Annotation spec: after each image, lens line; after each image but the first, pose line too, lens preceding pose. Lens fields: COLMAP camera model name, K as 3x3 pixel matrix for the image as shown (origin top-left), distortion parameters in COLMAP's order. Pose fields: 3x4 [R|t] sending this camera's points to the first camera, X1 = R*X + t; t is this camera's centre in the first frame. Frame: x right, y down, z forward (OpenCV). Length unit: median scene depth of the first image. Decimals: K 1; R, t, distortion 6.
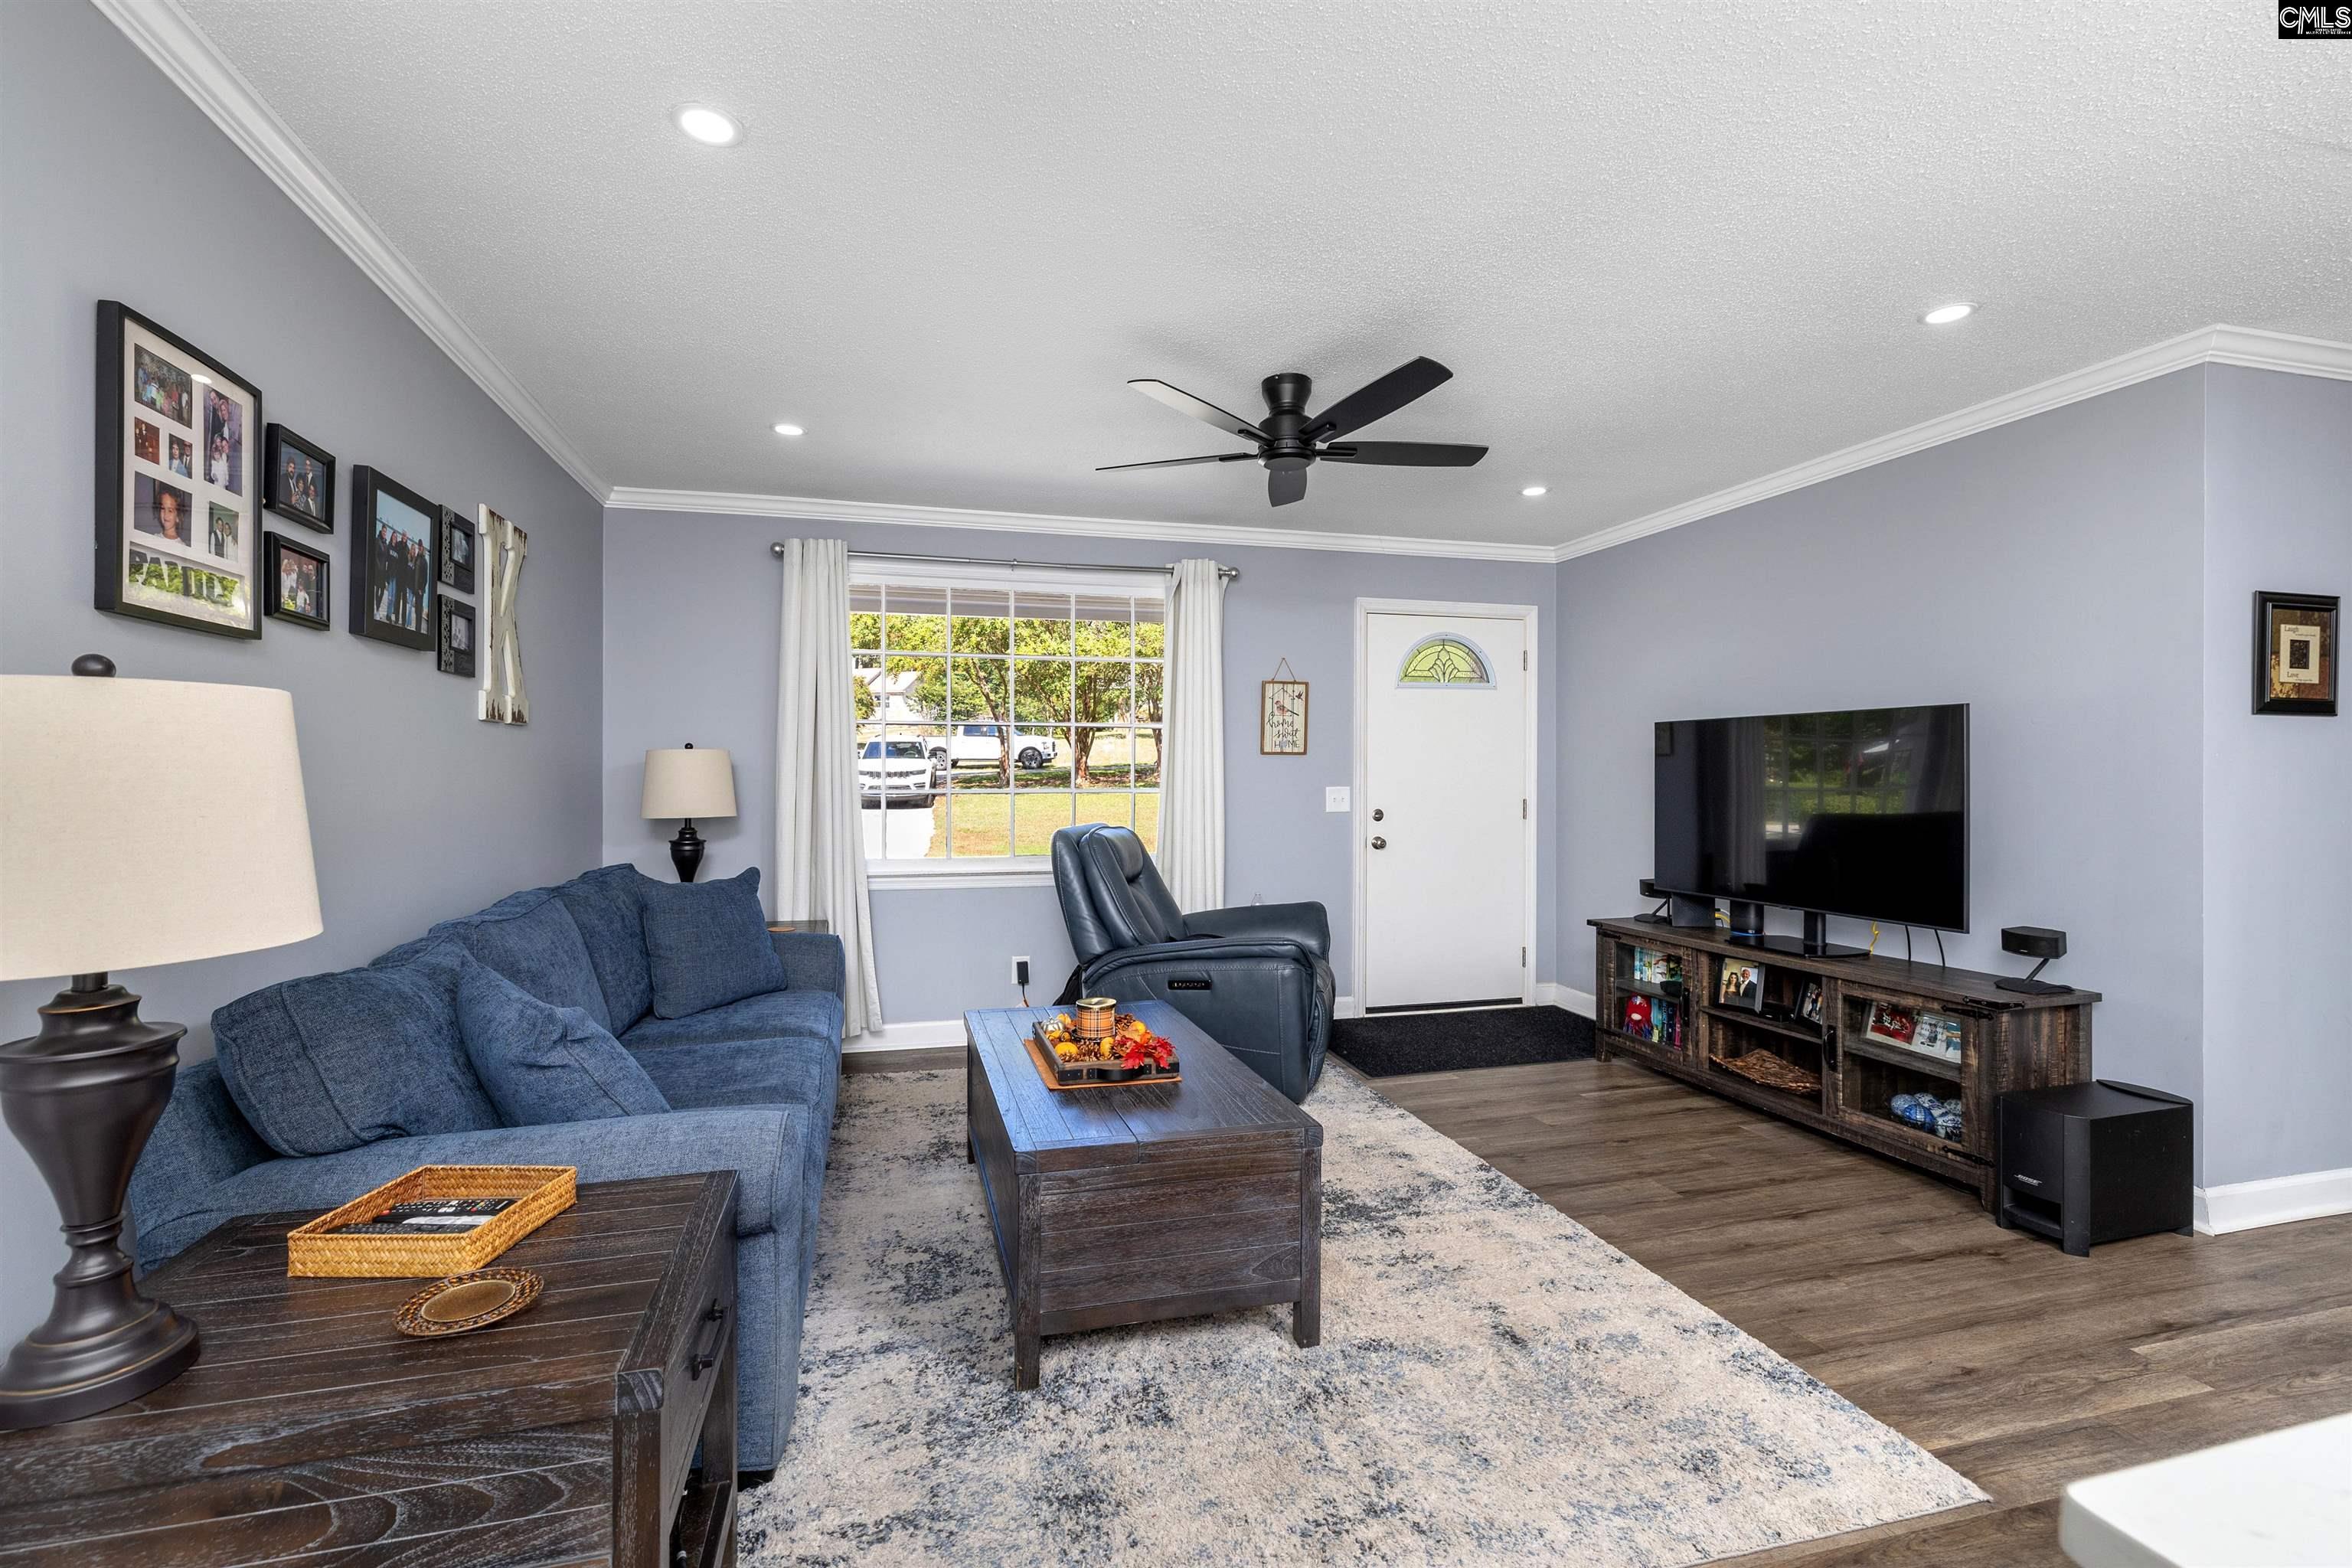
lens RADIAL K [[1013.2, 0, 1122.4], [0, 1013.2, 778.4], [0, 0, 1]] dist [-0.004660, 0.000635]
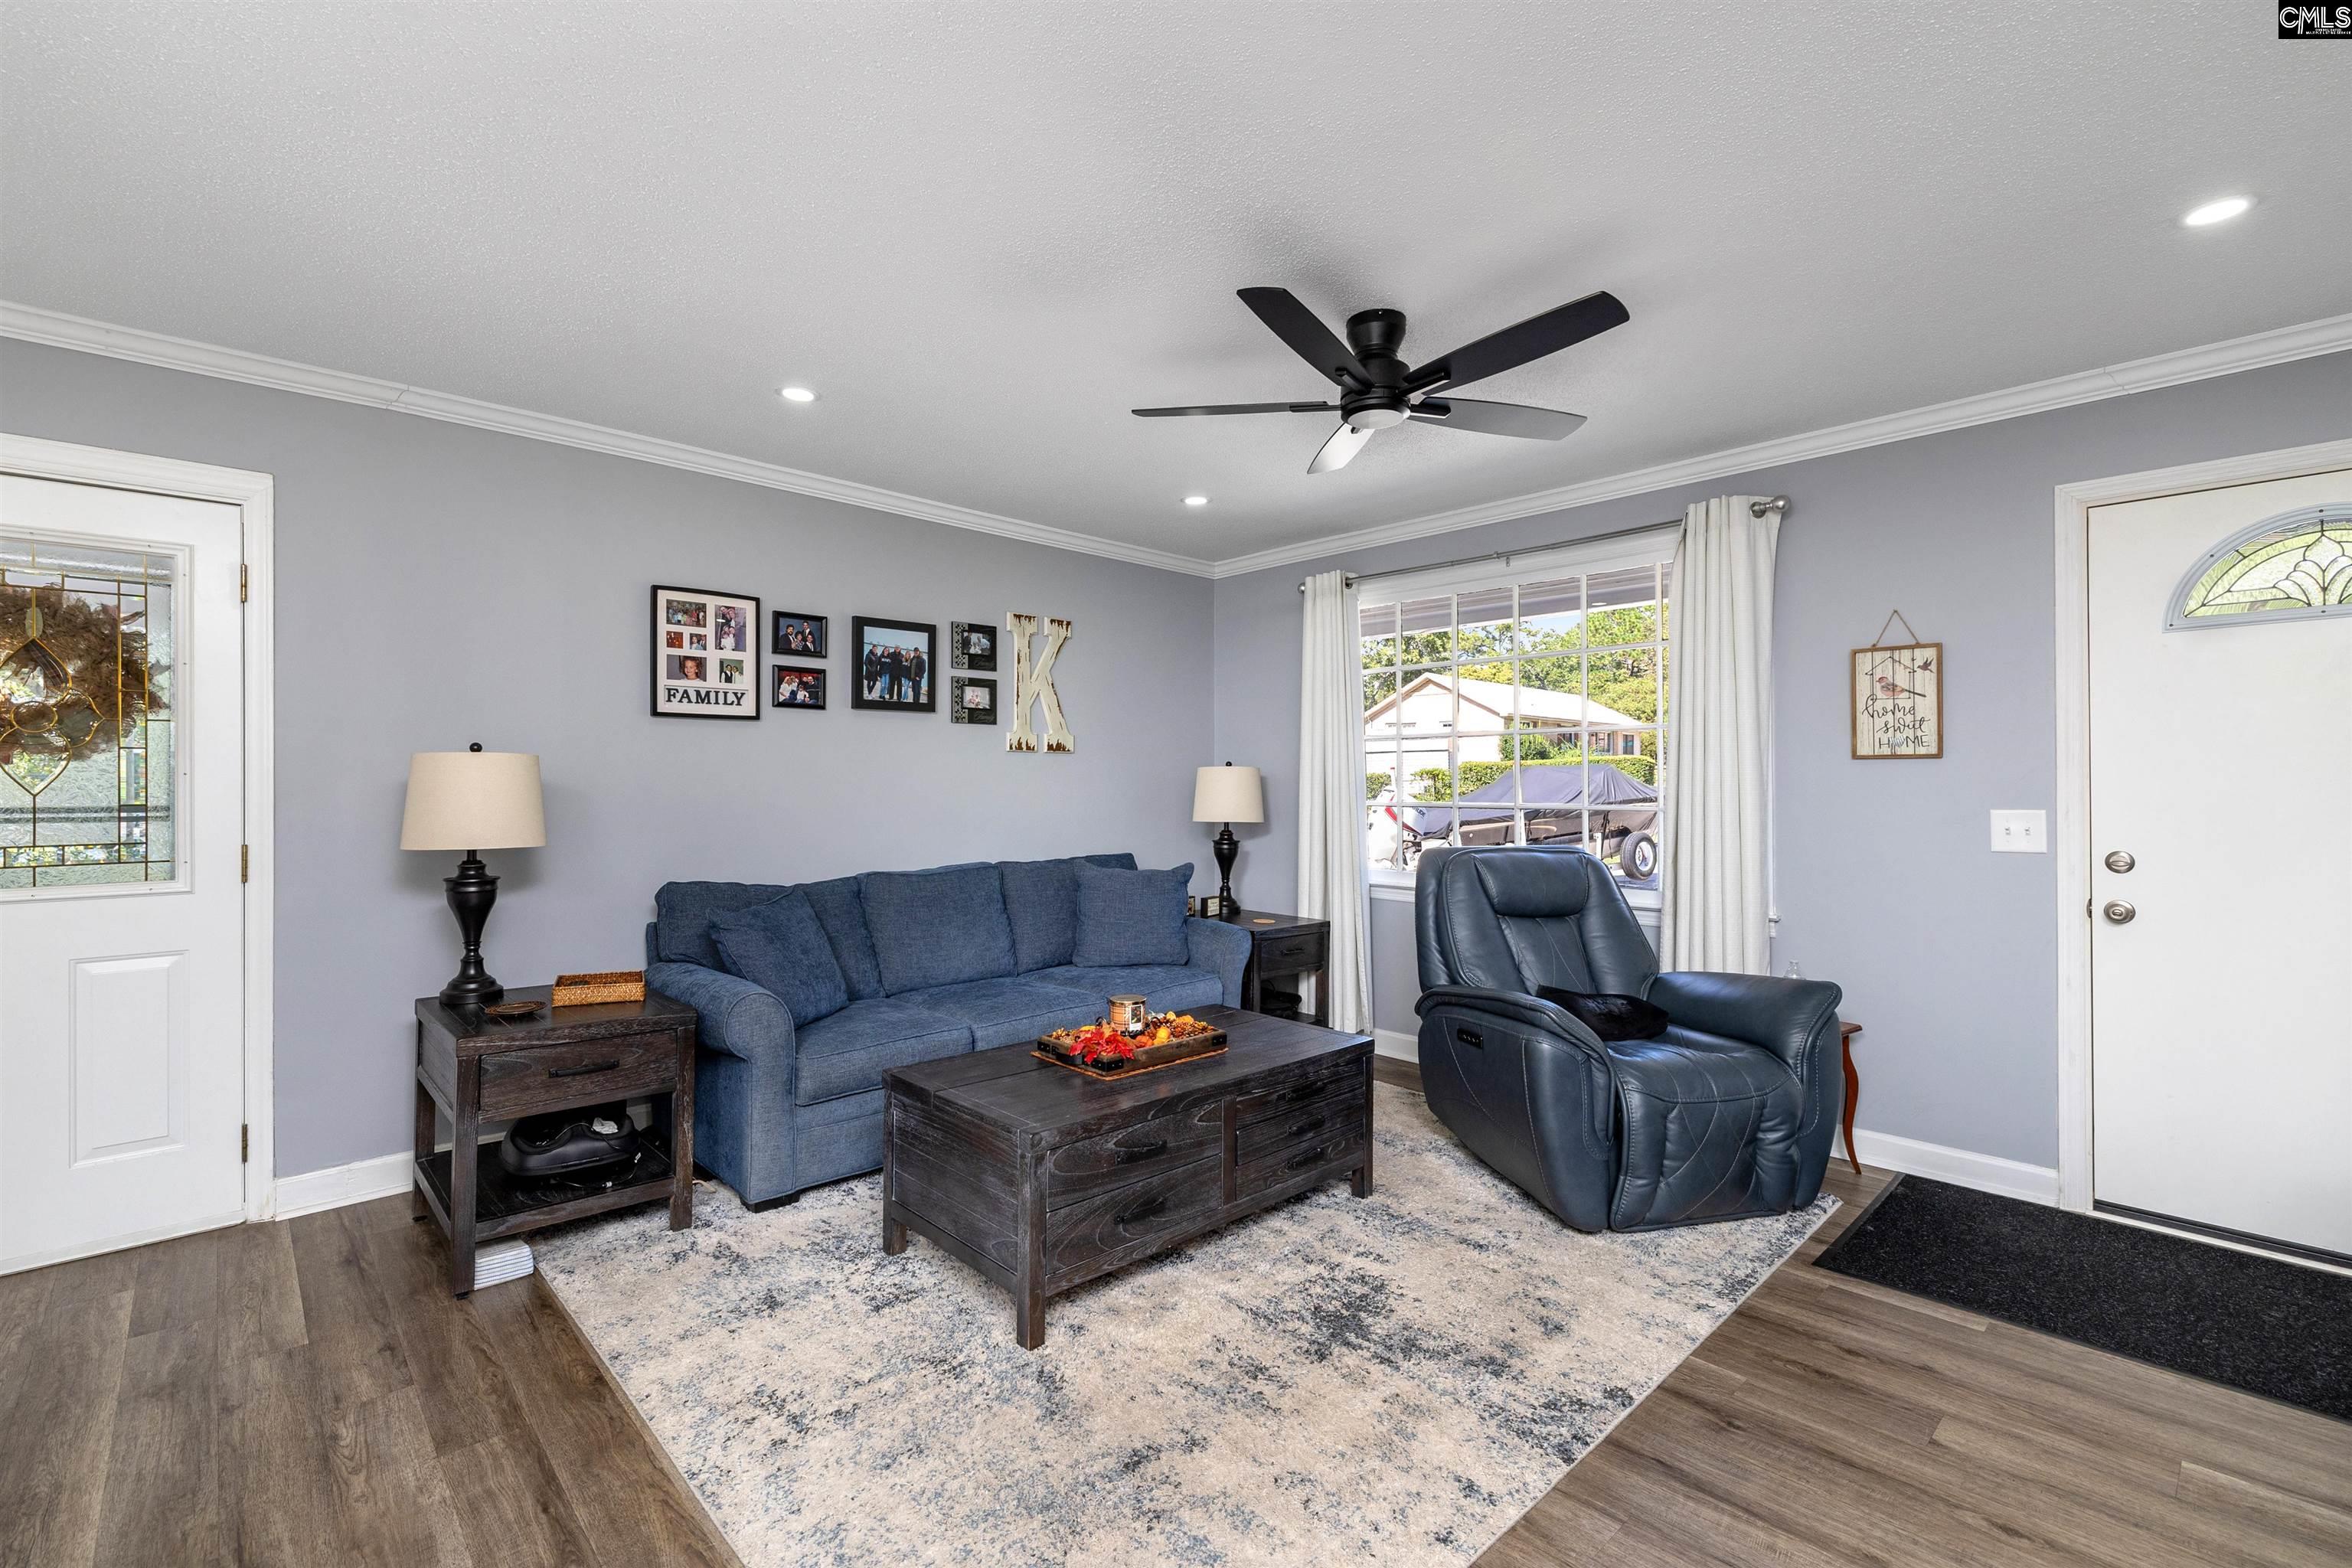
lens RADIAL K [[1037.7, 0, 1182.0], [0, 1037.7, 780.5], [0, 0, 1]] dist [0.004249, -0.000125]
pose [[0.483704, -0.002220, -0.875229, 0.882502], [-0.005805, 0.999967, -0.005745, -0.004964], [0.875212, 0.007860, 0.483675, 0.466466]]
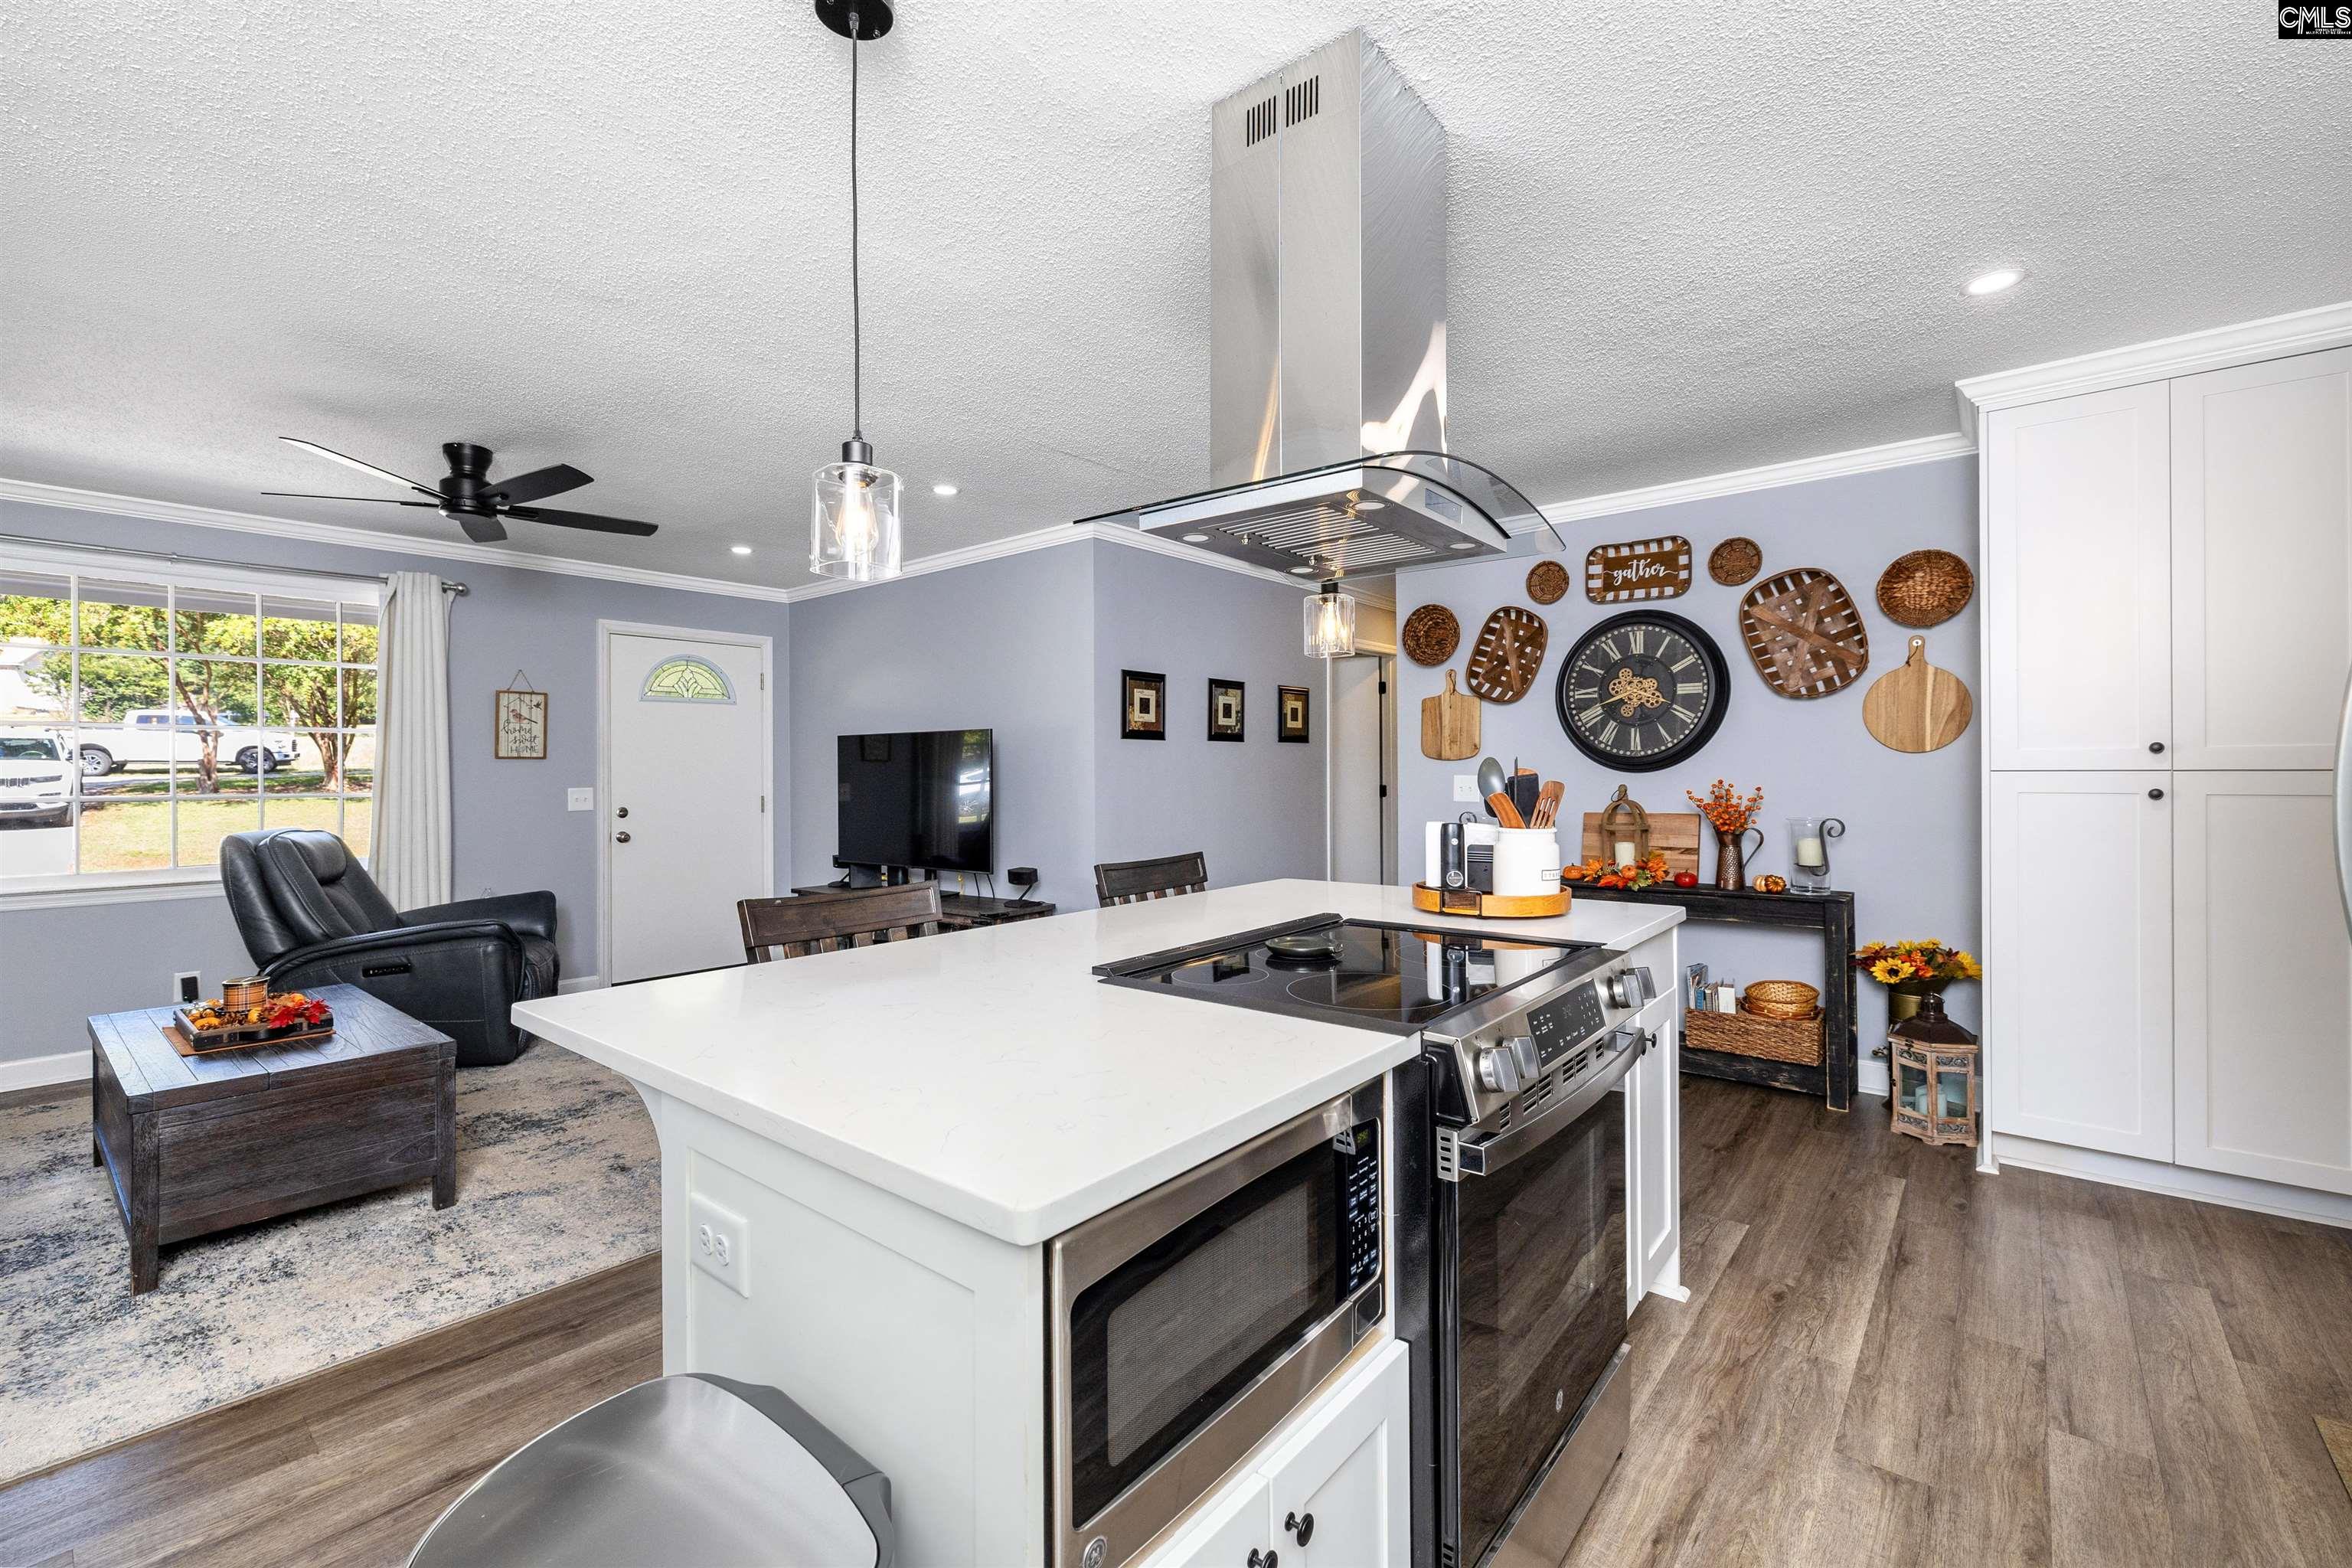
lens RADIAL K [[1013.2, 0, 1159.4], [0, 1013.2, 771.3], [0, 0, 1]] dist [-0.004660, 0.000635]
pose [[0.806562, -0.004989, 0.591129, 0.118823], [0.010032, 0.999936, -0.005249, 0.003402], [-0.591065, 0.010164, 0.806560, -0.467108]]
